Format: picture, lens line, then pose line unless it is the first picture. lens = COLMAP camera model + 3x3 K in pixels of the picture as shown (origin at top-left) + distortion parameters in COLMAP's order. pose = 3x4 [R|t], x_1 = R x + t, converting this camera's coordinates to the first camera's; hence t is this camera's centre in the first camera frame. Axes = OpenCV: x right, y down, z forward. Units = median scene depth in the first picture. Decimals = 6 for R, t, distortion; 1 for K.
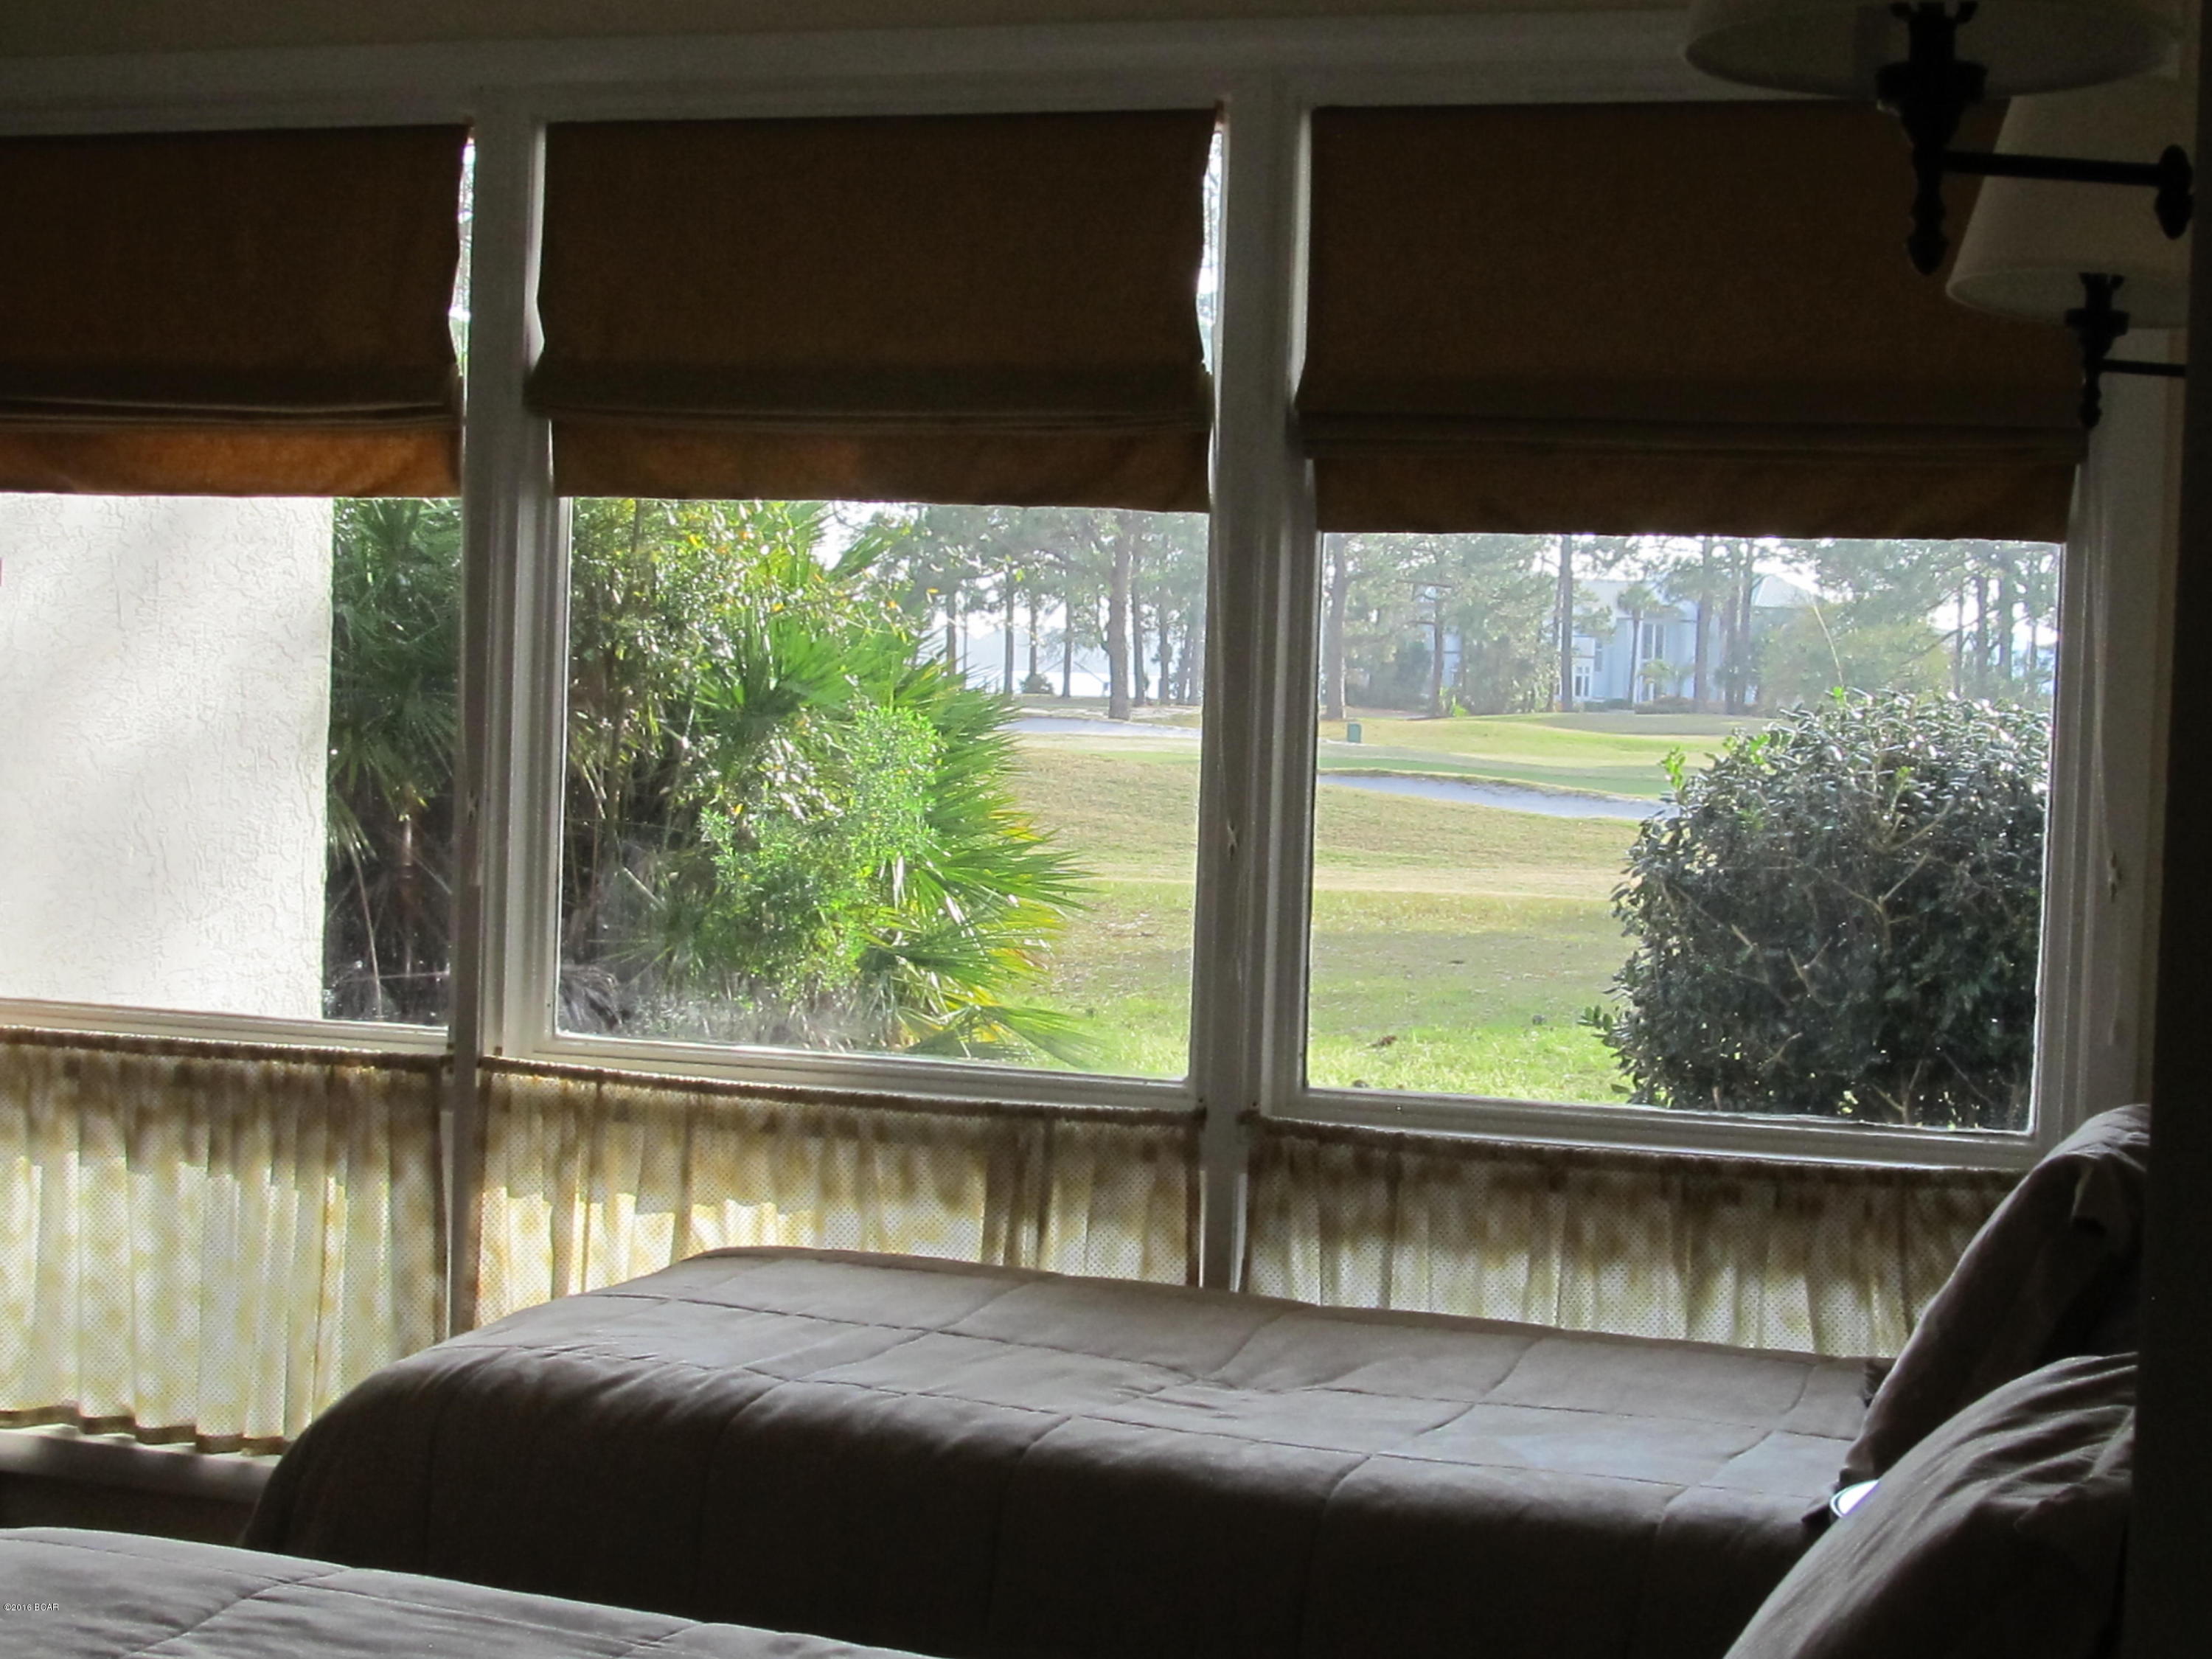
lens RADIAL K [[3551.1, 0, 1099.7], [0, 3551.1, 834.2], [0, 0, 1]] dist [-0.080626, 0.079398]
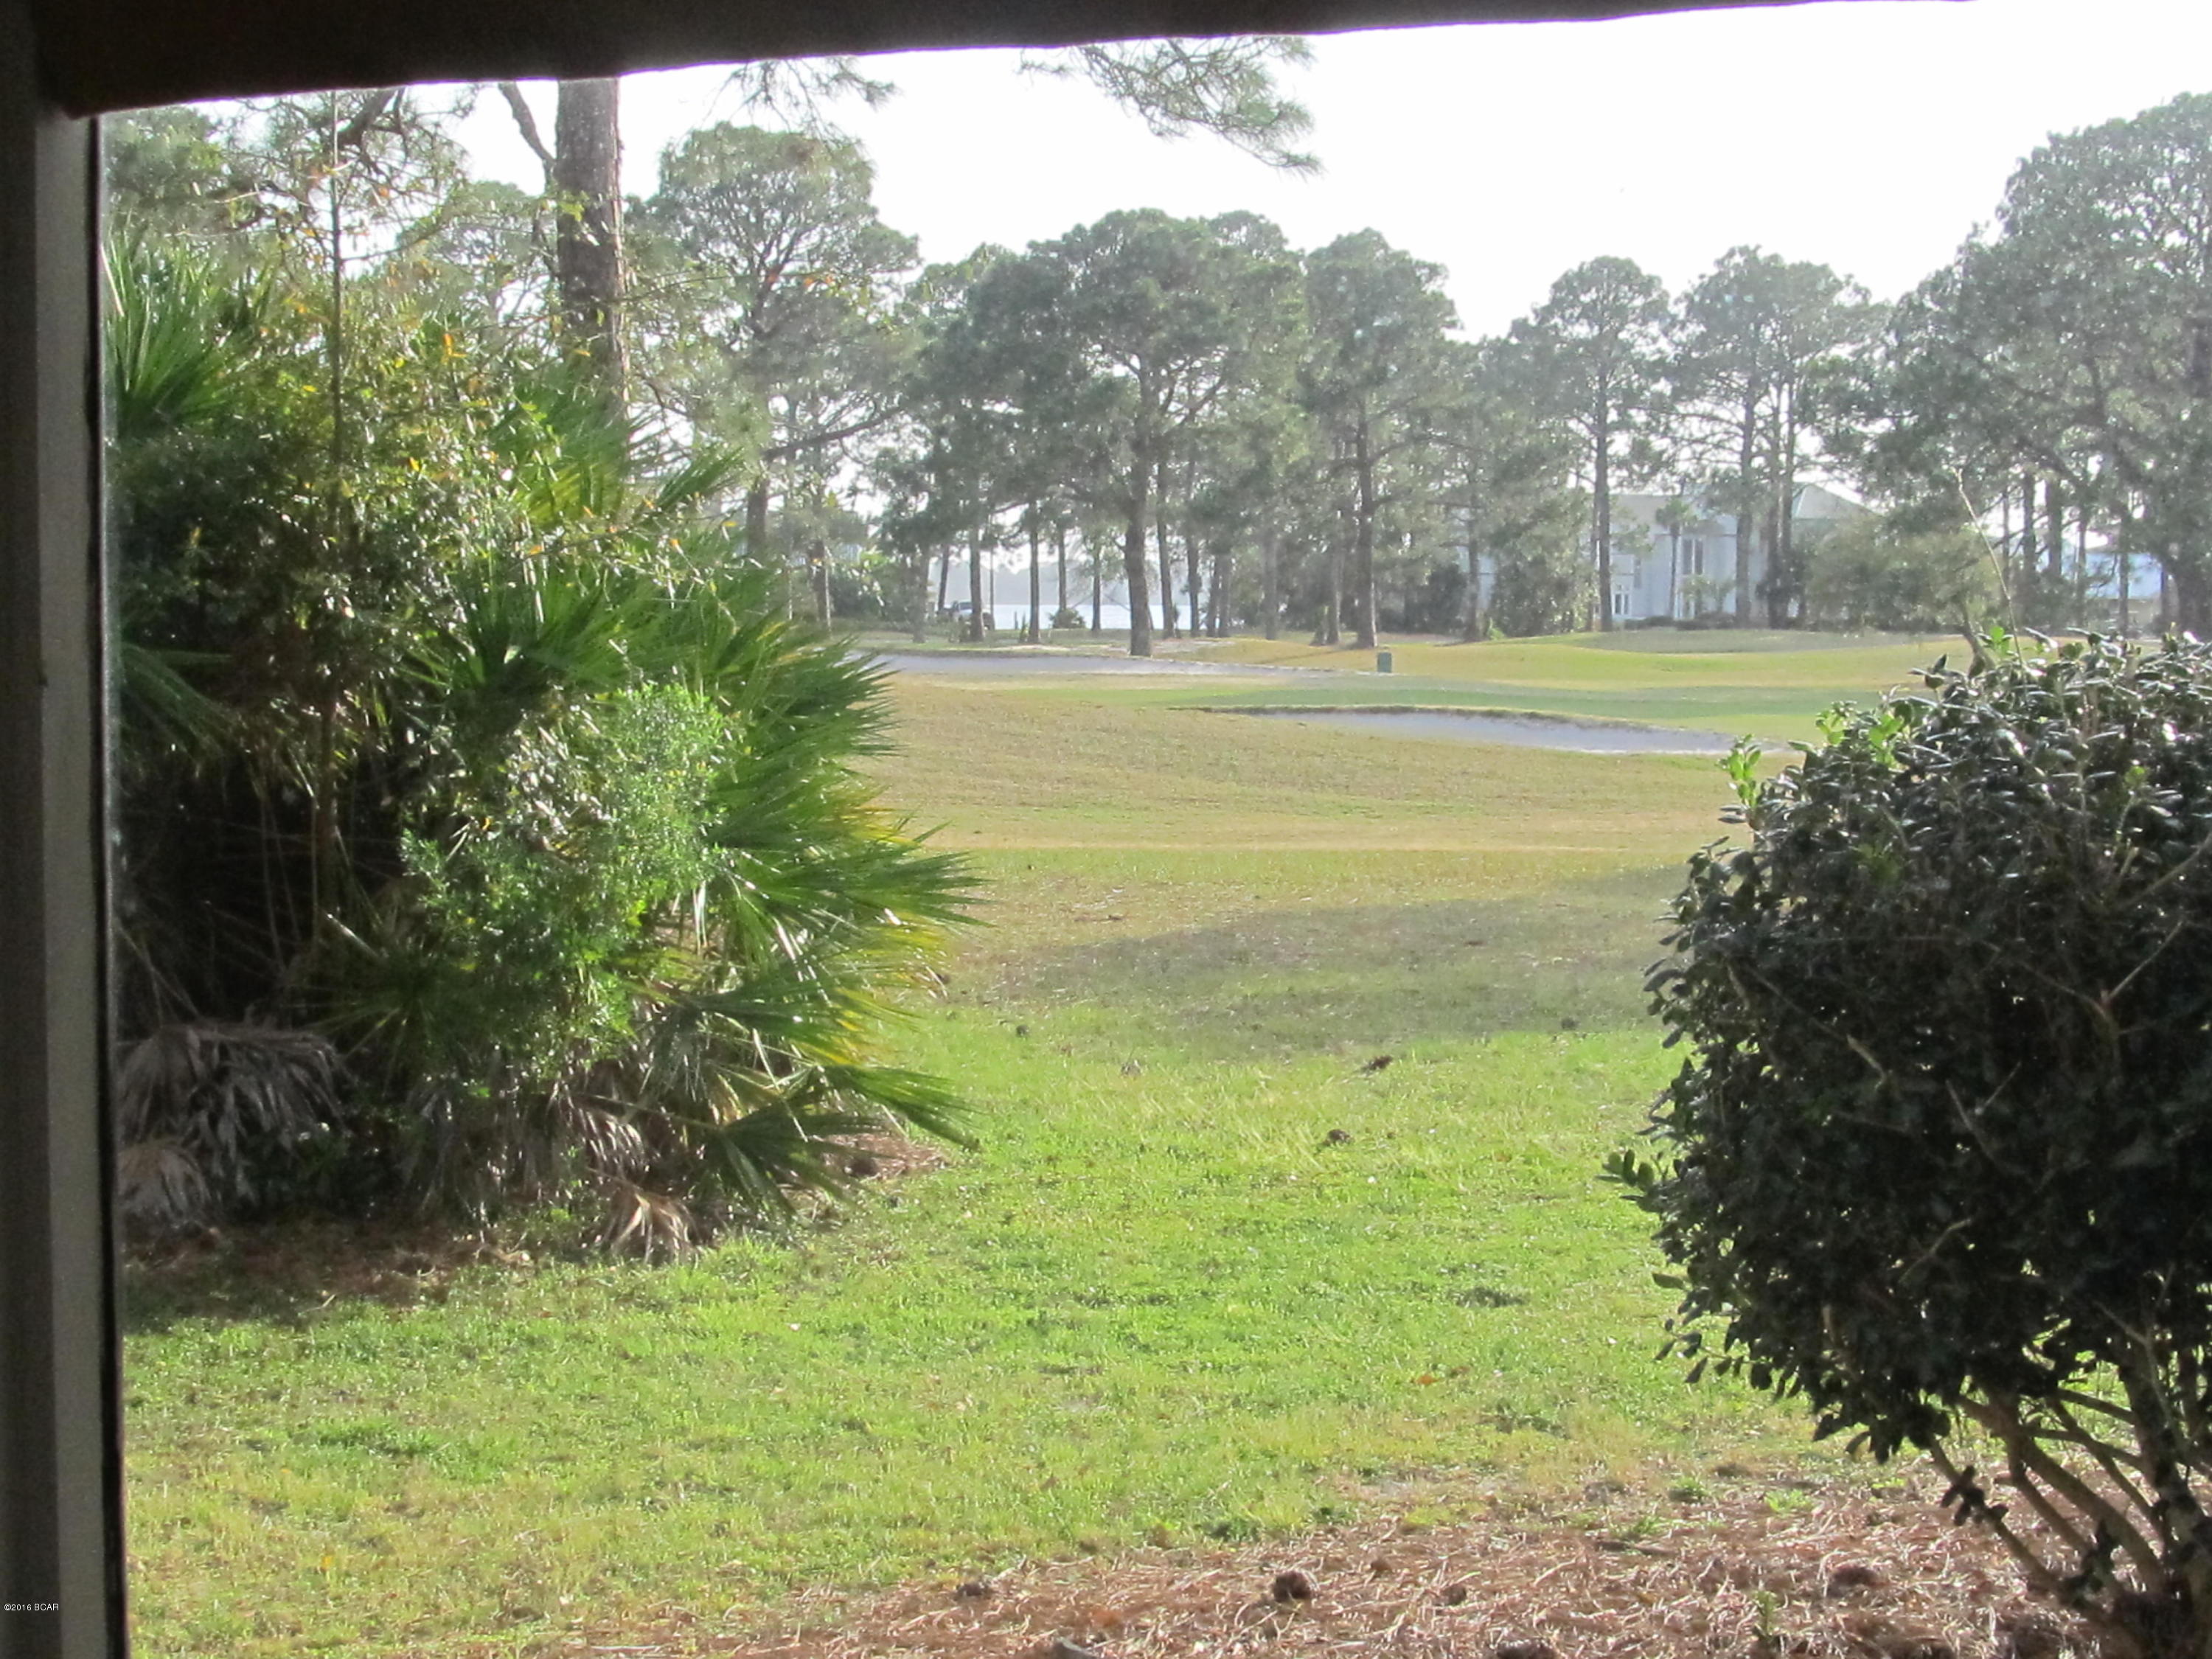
lens RADIAL K [[3551.1, 0, 1099.7], [0, 3551.1, 834.2], [0, 0, 1]] dist [-0.080626, 0.079398]
pose [[0.999475, -0.029703, -0.012907, 0.021430], [0.029944, 0.999374, 0.018851, -0.008259], [0.012339, -0.019227, 0.999739, 0.141343]]
